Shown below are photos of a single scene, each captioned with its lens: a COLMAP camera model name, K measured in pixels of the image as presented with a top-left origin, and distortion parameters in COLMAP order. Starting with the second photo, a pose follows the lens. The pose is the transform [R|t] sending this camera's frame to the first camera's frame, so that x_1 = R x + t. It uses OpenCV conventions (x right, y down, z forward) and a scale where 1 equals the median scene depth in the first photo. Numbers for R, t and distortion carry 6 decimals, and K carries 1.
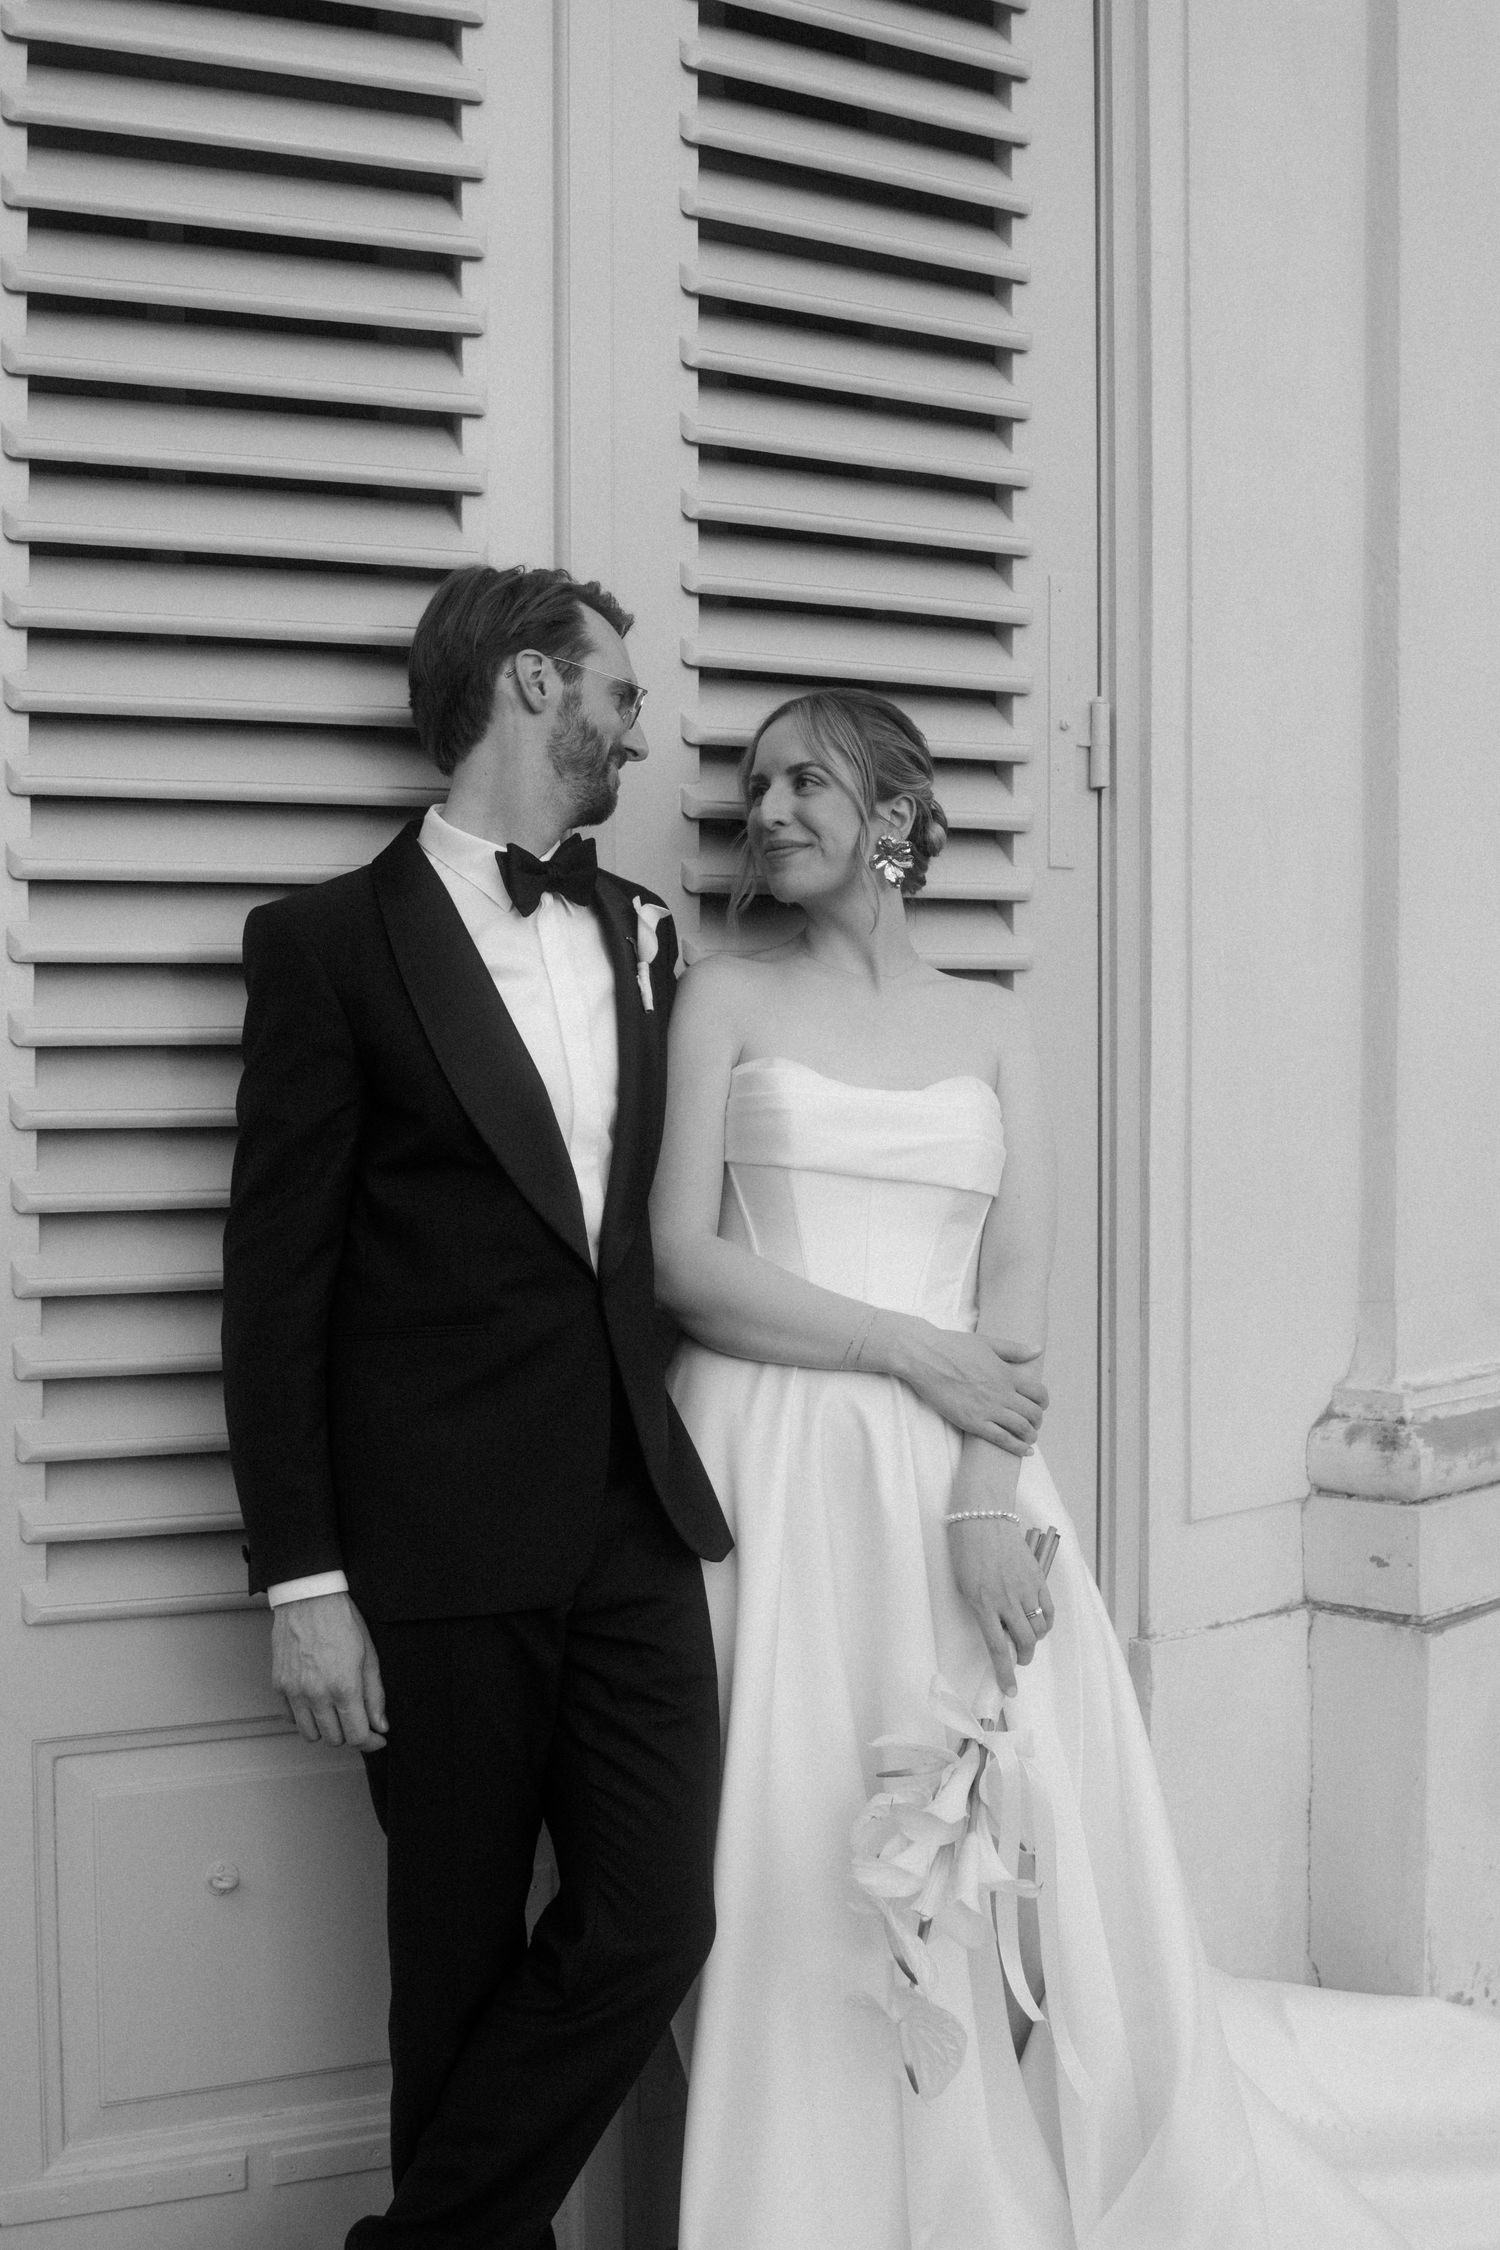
lens RADIAL K [[2634.4, 0, 766.9], [0, 2634.4, 1129.1], [0, 0, 1]] dist [-0.064855, 0.024980]
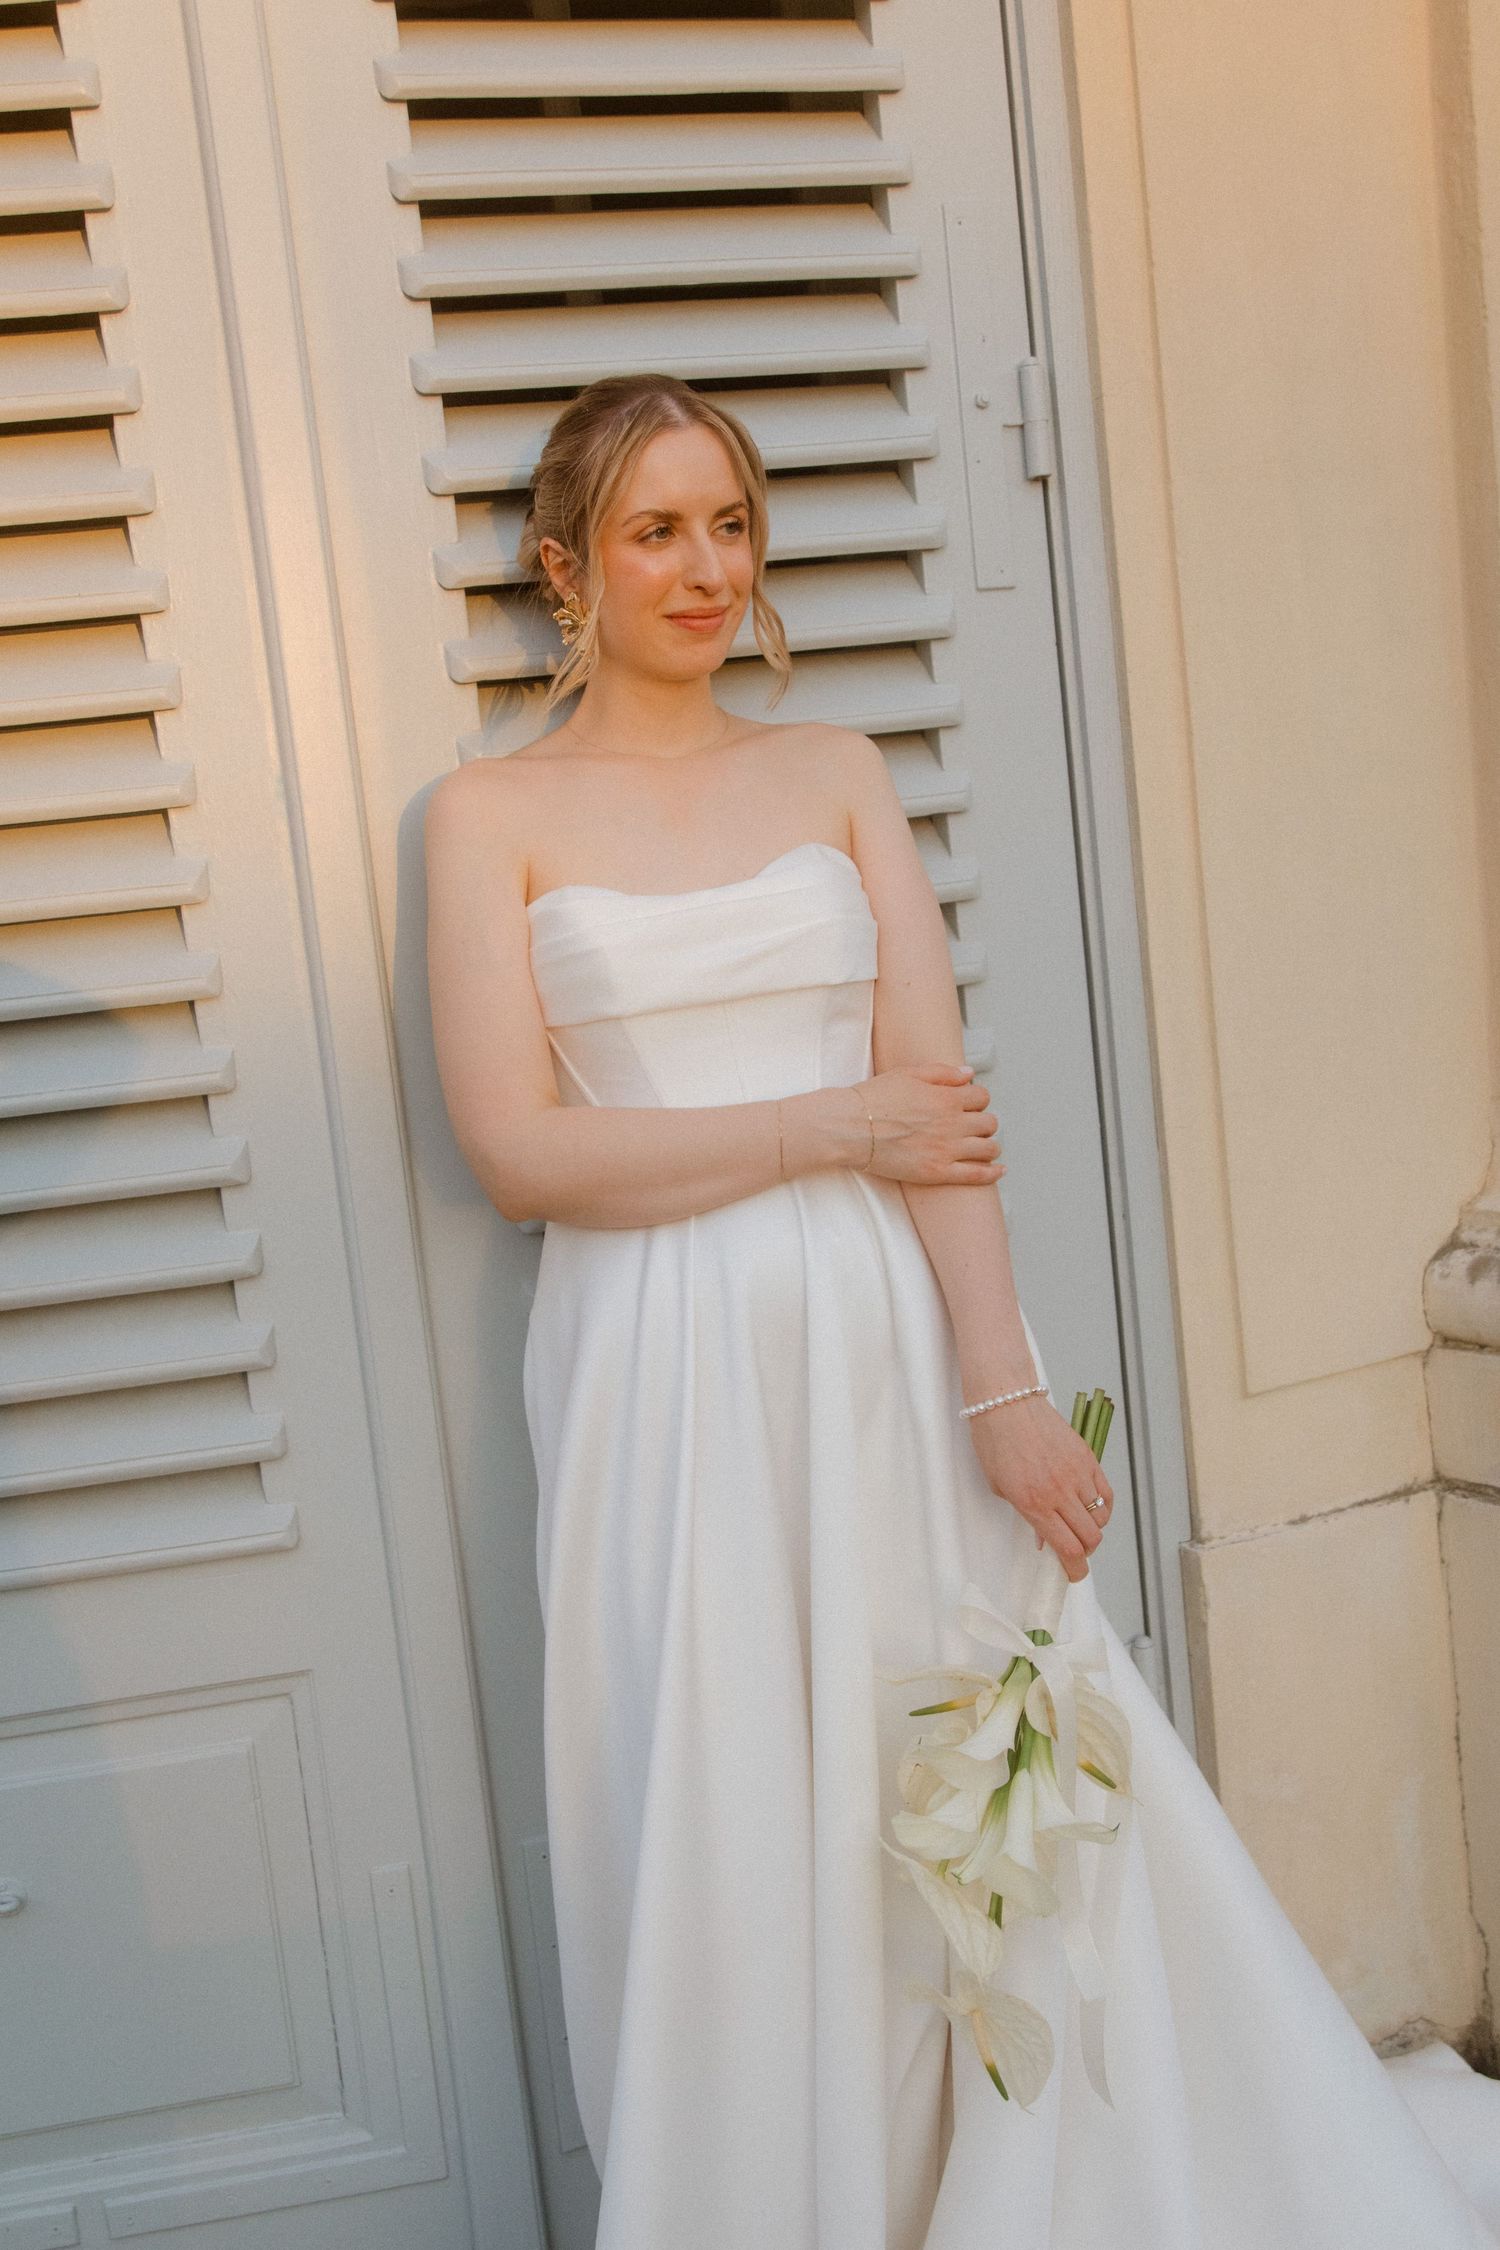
lens RADIAL K [[2548.6, 0, 755.0], [0, 2548.6, 1143.4], [0, 0, 1]] dist [0.012717, -0.007726]
pose [[0.967615, -0.068287, -0.243018, 0.205765], [0.093217, 0.991331, 0.092596, -0.012003], [0.234589, -0.112251, 0.965592, 0.221670]]
